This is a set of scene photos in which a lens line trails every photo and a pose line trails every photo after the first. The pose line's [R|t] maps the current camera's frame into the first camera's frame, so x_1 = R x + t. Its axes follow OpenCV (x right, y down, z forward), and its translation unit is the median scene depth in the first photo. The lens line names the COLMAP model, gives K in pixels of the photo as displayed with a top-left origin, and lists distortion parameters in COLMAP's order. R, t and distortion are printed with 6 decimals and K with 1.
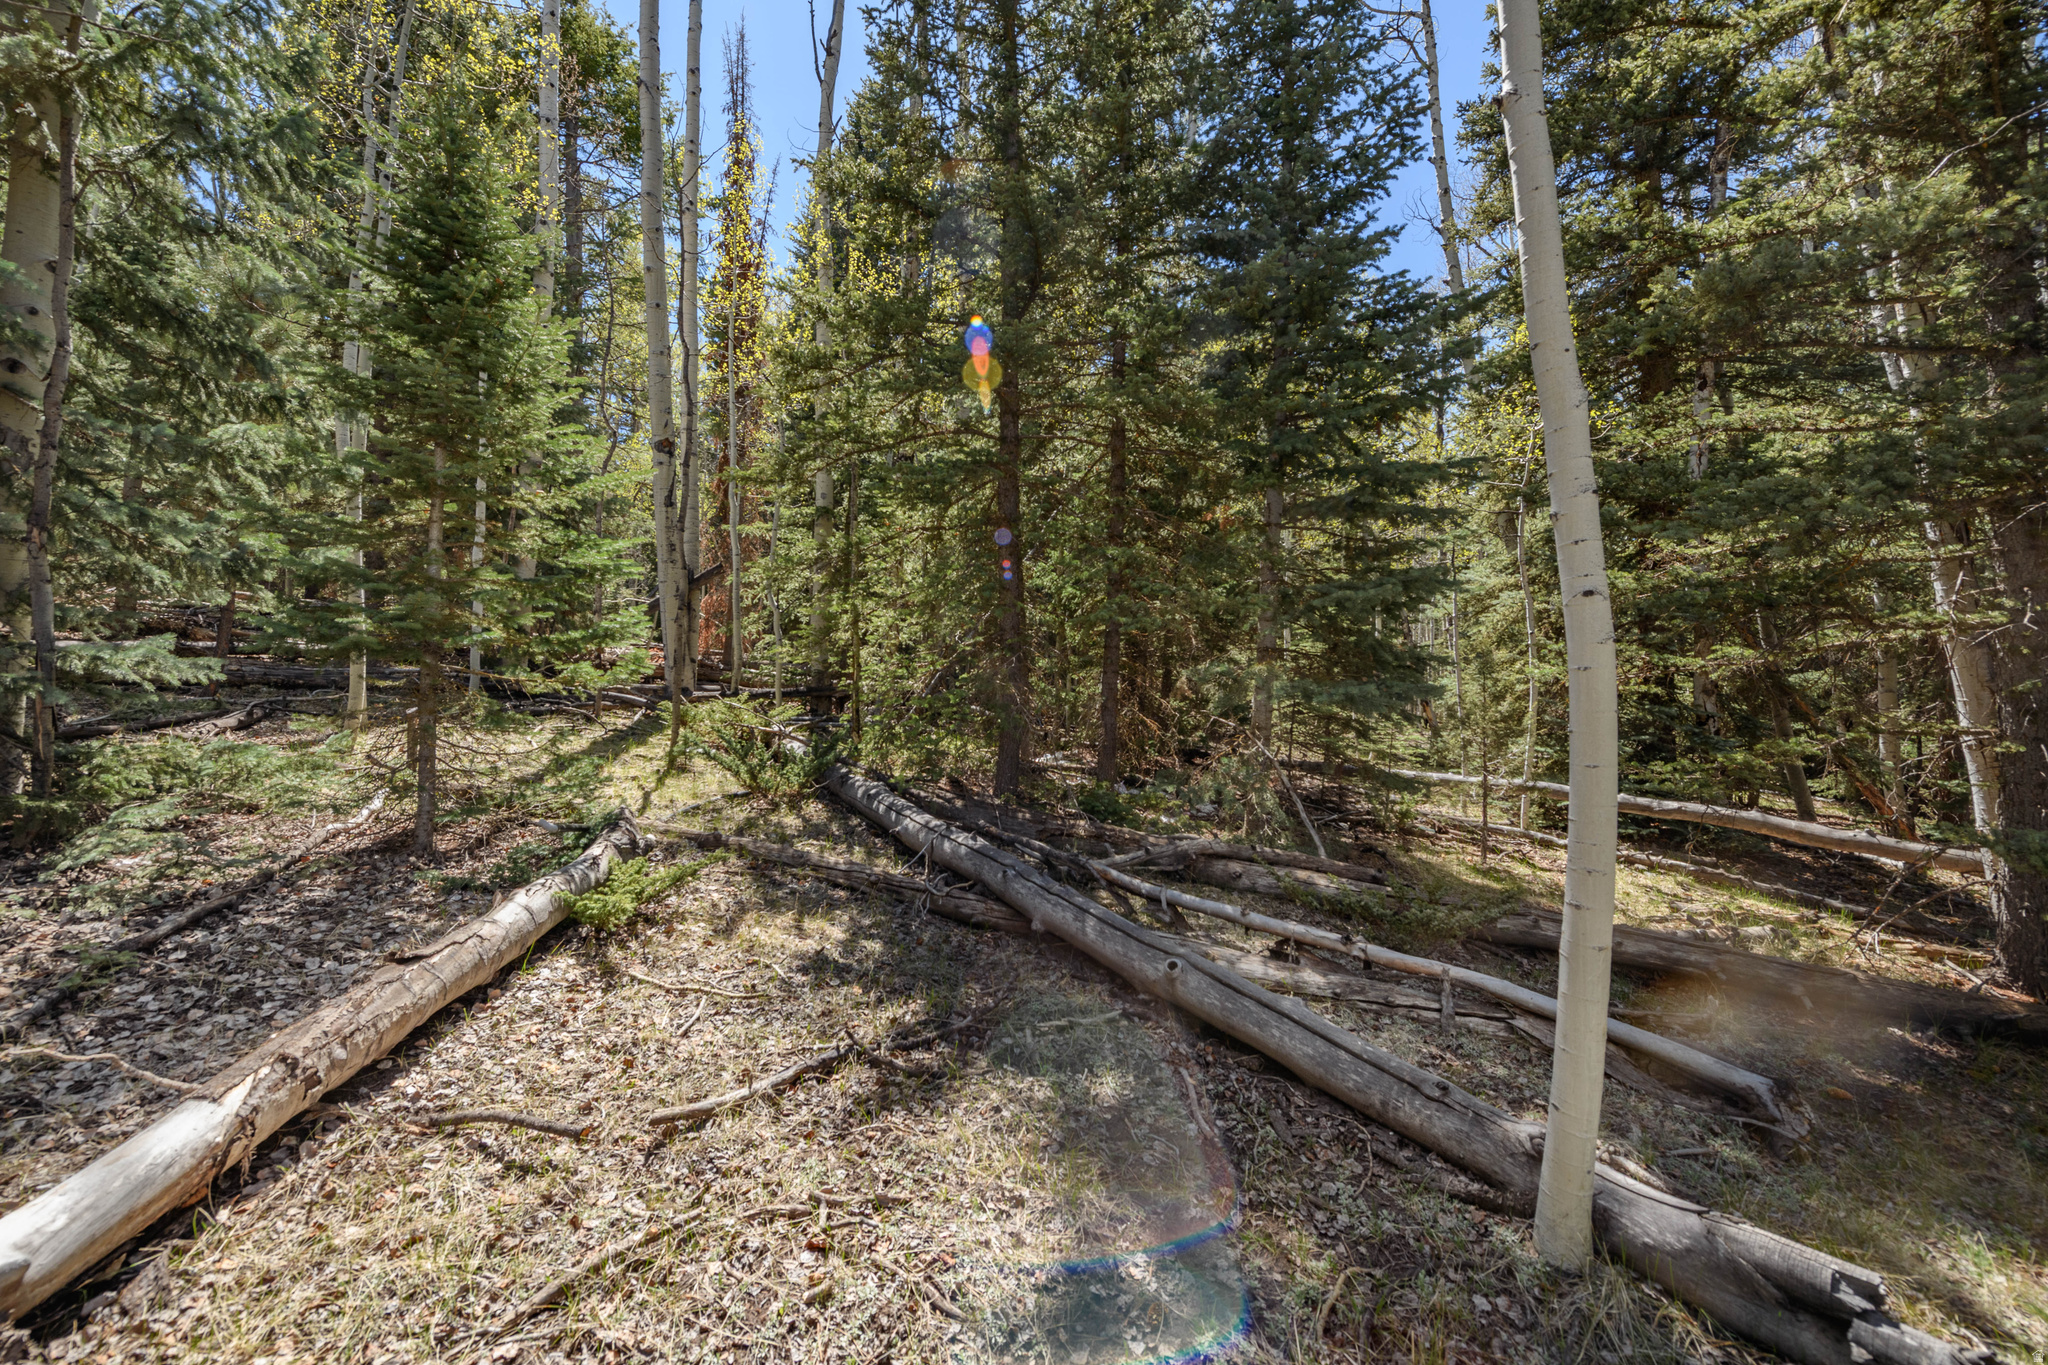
lens RADIAL K [[808.0, 0, 1021.5], [0, 808.0, 672.1], [0, 0, 1]] dist [0.006067, -0.005439]
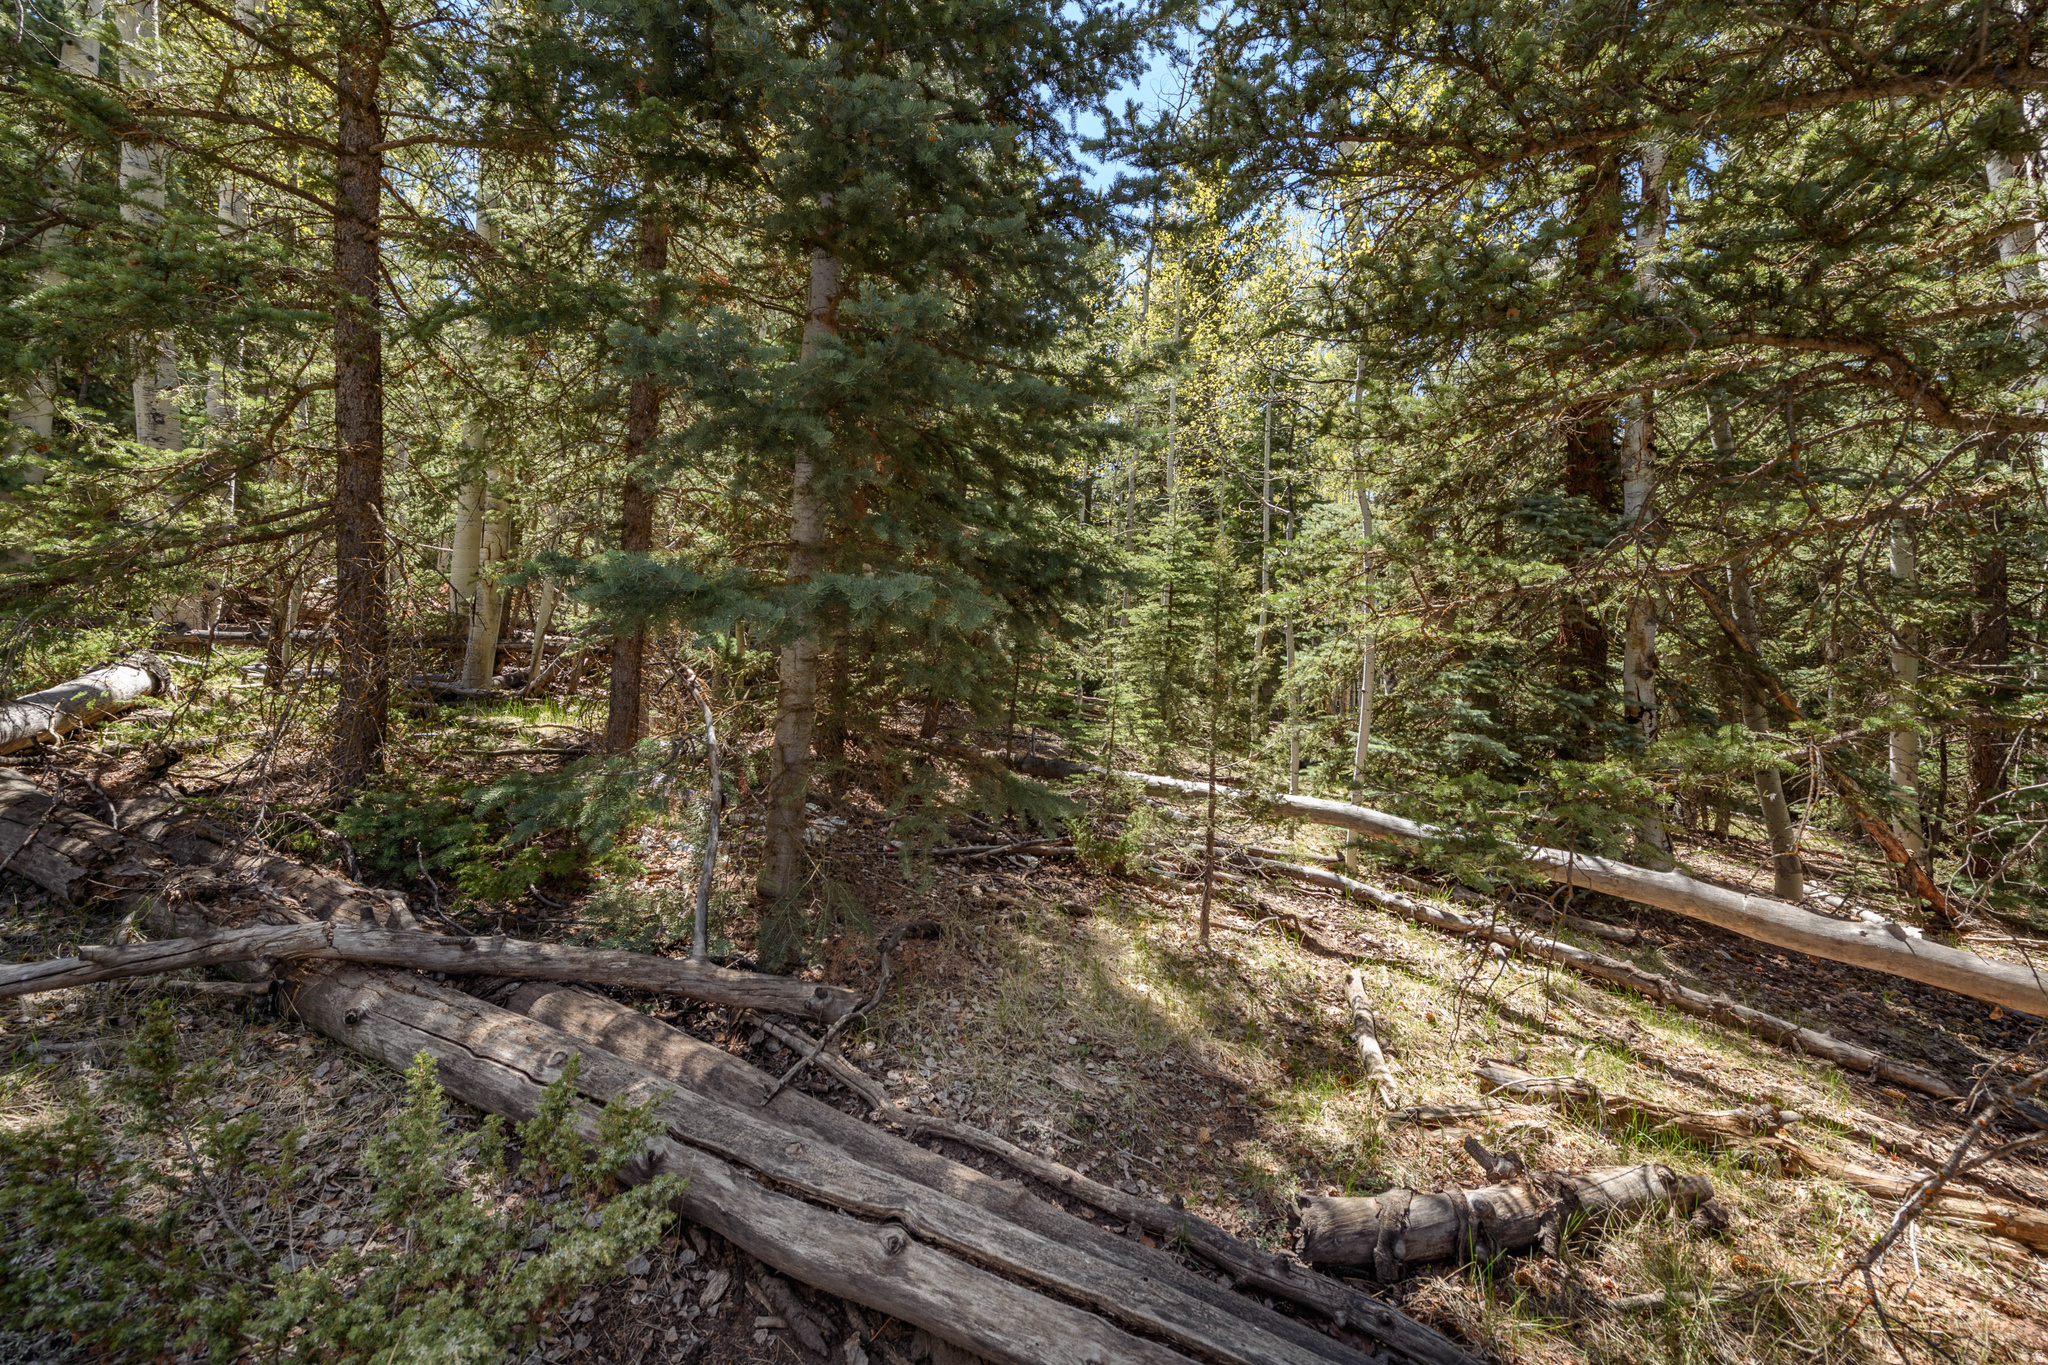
lens RADIAL K [[808.0, 0, 1021.5], [0, 808.0, 672.1], [0, 0, 1]] dist [0.006067, -0.005439]
pose [[0.999537, 0.030394, 0.001018, 0.440328], [-0.030402, 0.999495, 0.009232, 0.044354], [-0.000737, -0.009259, 0.999957, 0.437361]]
